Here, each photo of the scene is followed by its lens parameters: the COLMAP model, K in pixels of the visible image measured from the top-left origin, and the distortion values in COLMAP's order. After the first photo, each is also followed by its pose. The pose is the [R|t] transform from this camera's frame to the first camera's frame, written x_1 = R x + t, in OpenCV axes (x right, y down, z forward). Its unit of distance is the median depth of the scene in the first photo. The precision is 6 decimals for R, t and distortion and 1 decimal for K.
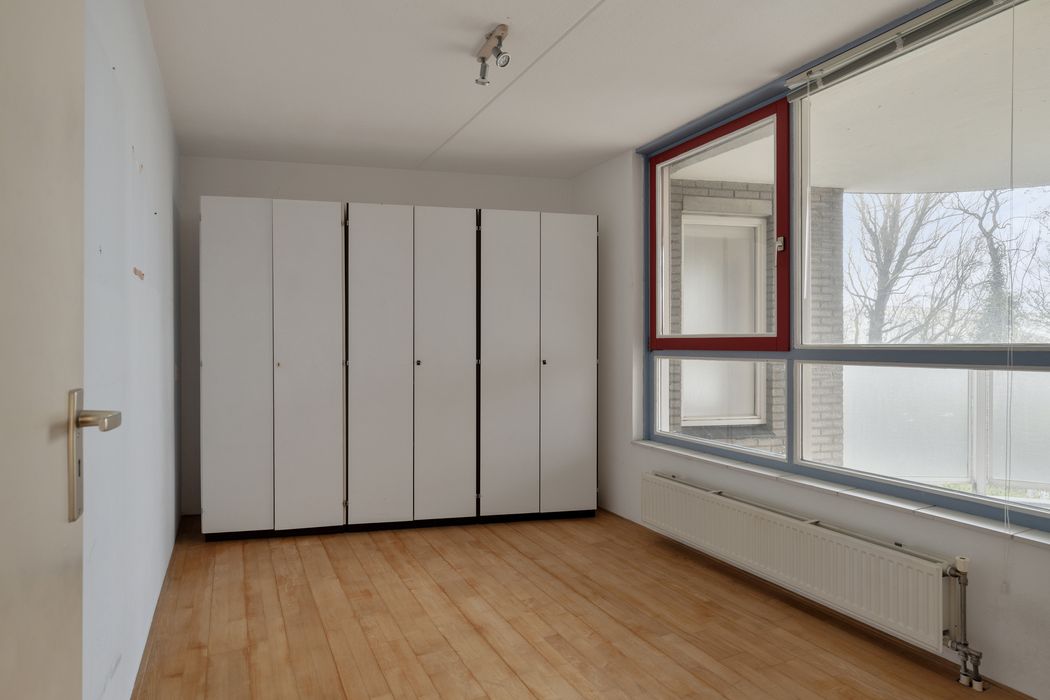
lens RADIAL K [[570.1, 0, 518.5], [0, 570.1, 345.8], [0, 0, 1]] dist [0.001185, 0.000936]
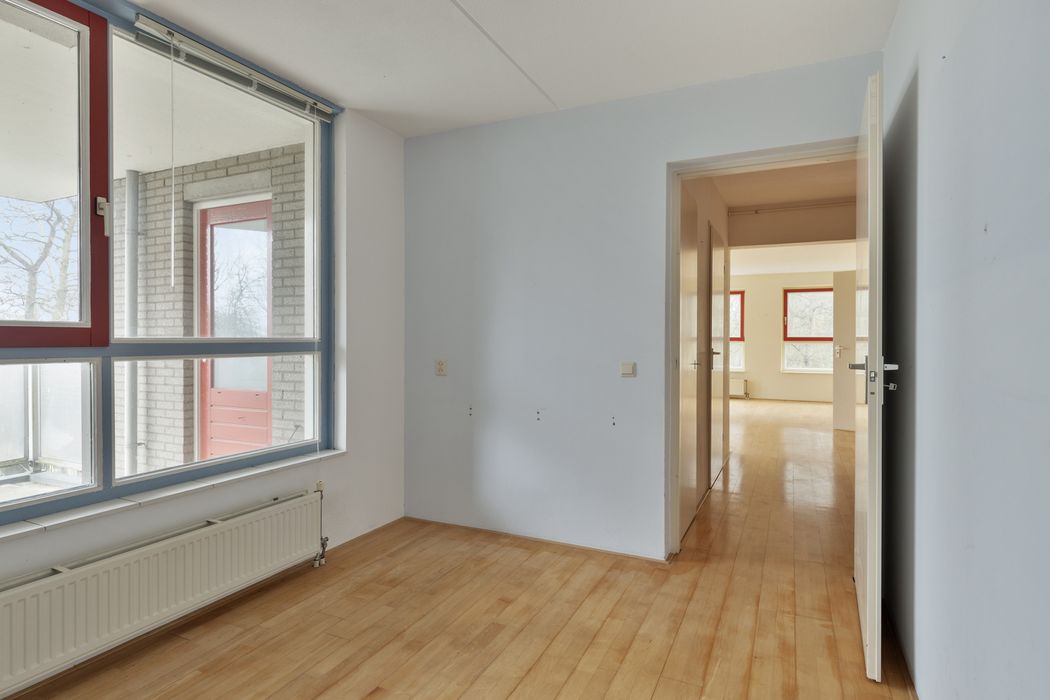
lens RADIAL K [[570.1, 0, 524.6], [0, 570.1, 344.8], [0, 0, 1]] dist [0.001185, 0.000936]
pose [[-0.618146, -0.007489, 0.786028, -0.057560], [0.002730, 0.999928, 0.011674, -0.000001], [-0.786059, 0.009362, -0.618081, 0.119970]]
